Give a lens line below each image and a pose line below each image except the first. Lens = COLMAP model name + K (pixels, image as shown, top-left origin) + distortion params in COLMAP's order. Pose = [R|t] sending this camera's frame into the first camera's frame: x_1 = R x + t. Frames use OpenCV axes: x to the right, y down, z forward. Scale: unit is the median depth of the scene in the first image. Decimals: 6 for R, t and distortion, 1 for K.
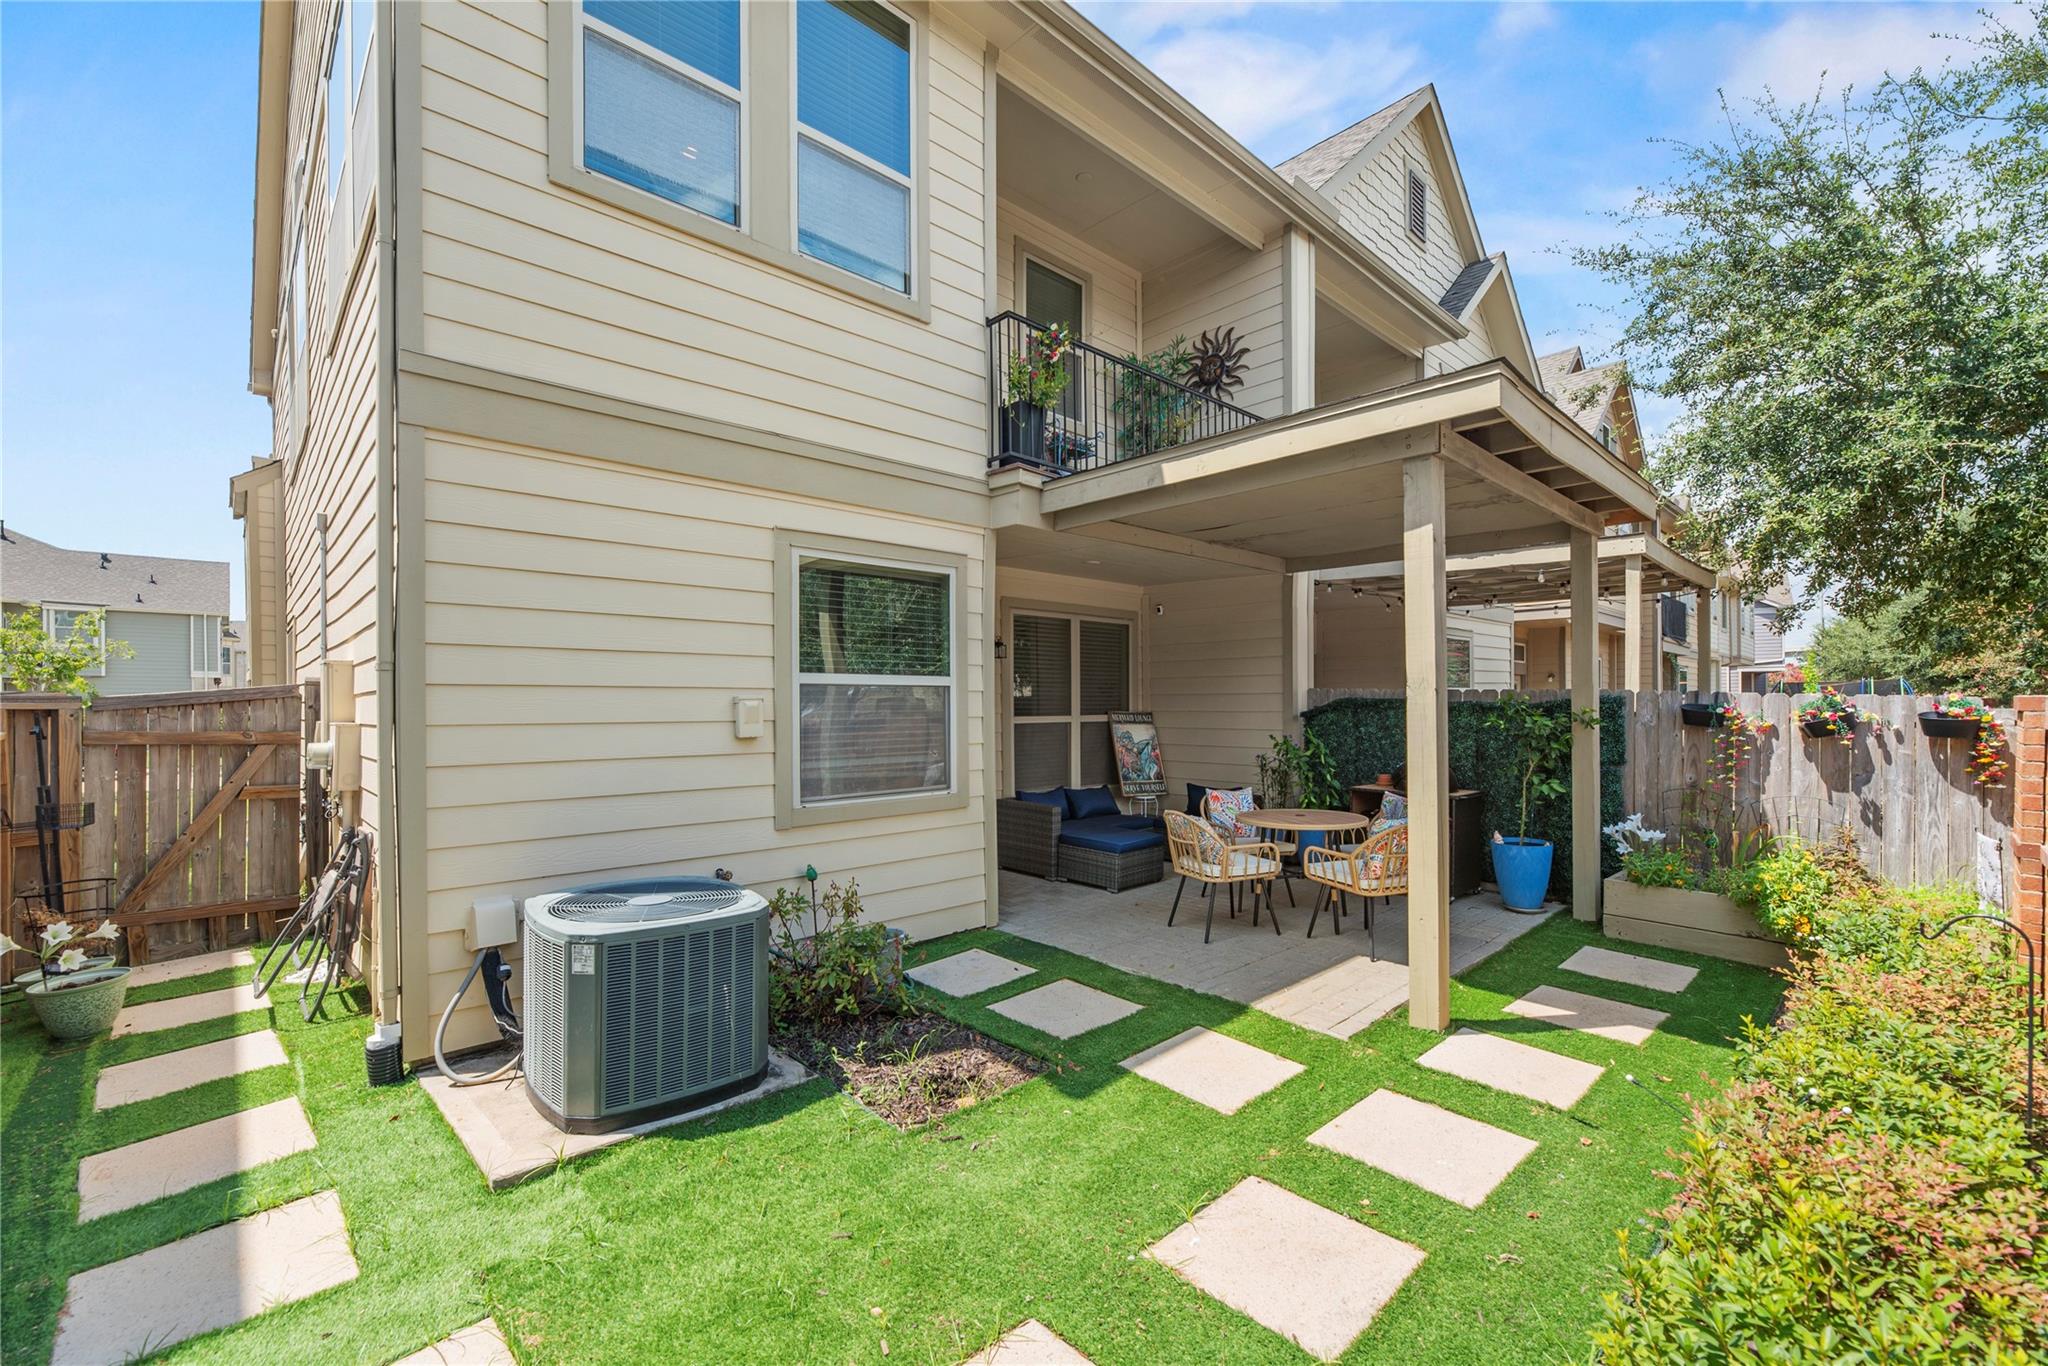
lens RADIAL K [[845.4, 0, 1024.9], [0, 845.4, 695.7], [0, 0, 1]] dist [-0.000058, 0.000050]
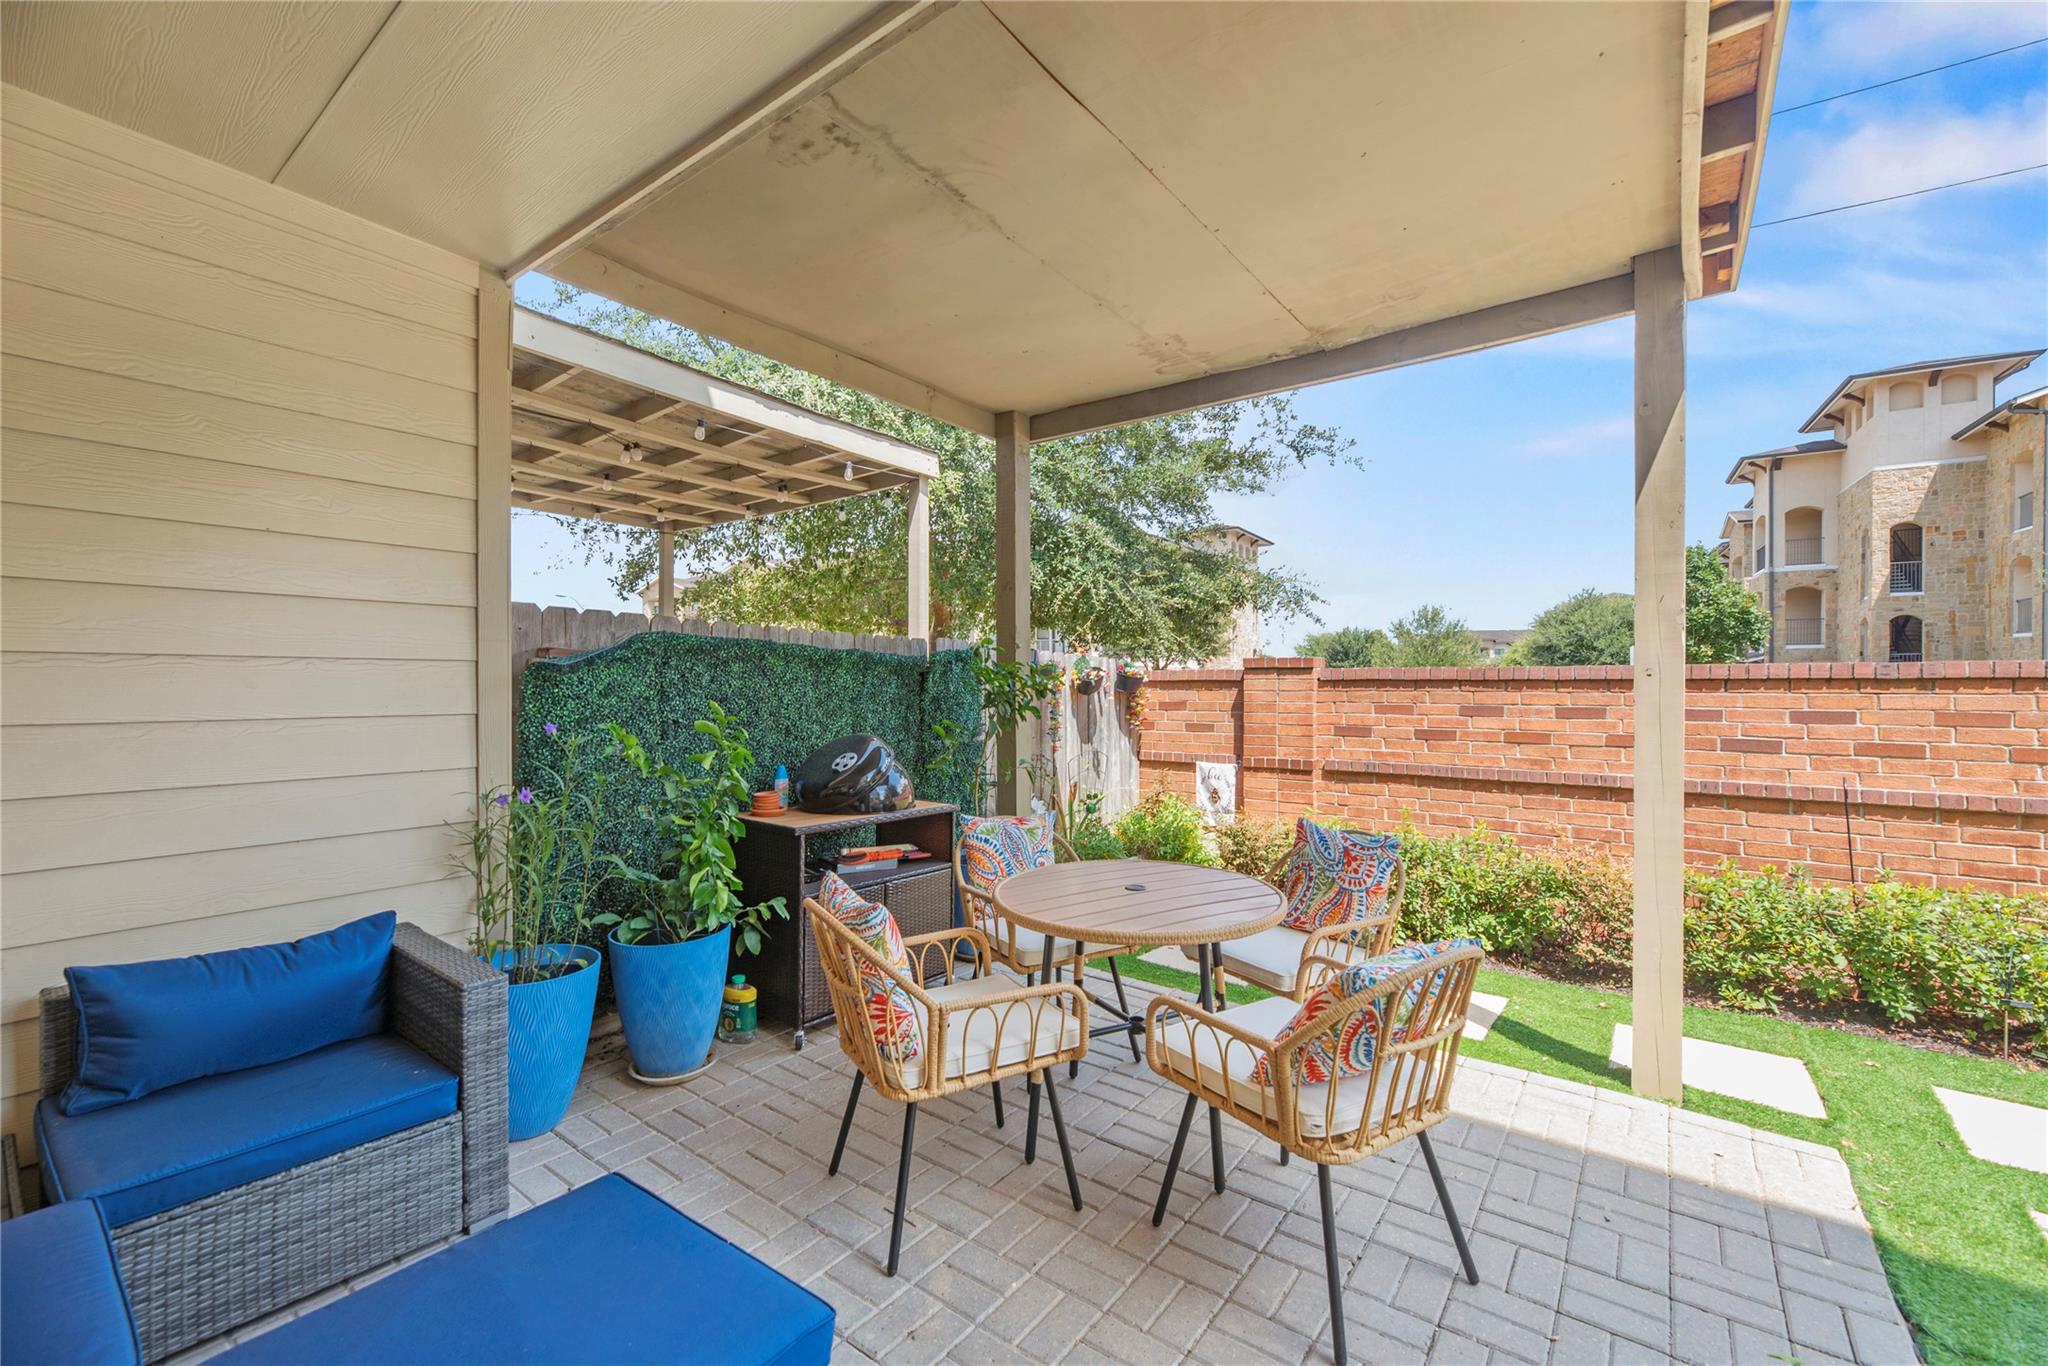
lens RADIAL K [[845.4, 0, 1028.2], [0, 845.4, 686.5], [0, 0, 1]] dist [-0.000058, 0.000050]
pose [[-0.168709, 0.001831, 0.985664, -0.104992], [-0.006138, 0.999977, -0.002908, 0.044667], [-0.985647, -0.006541, -0.168694, 1.295556]]
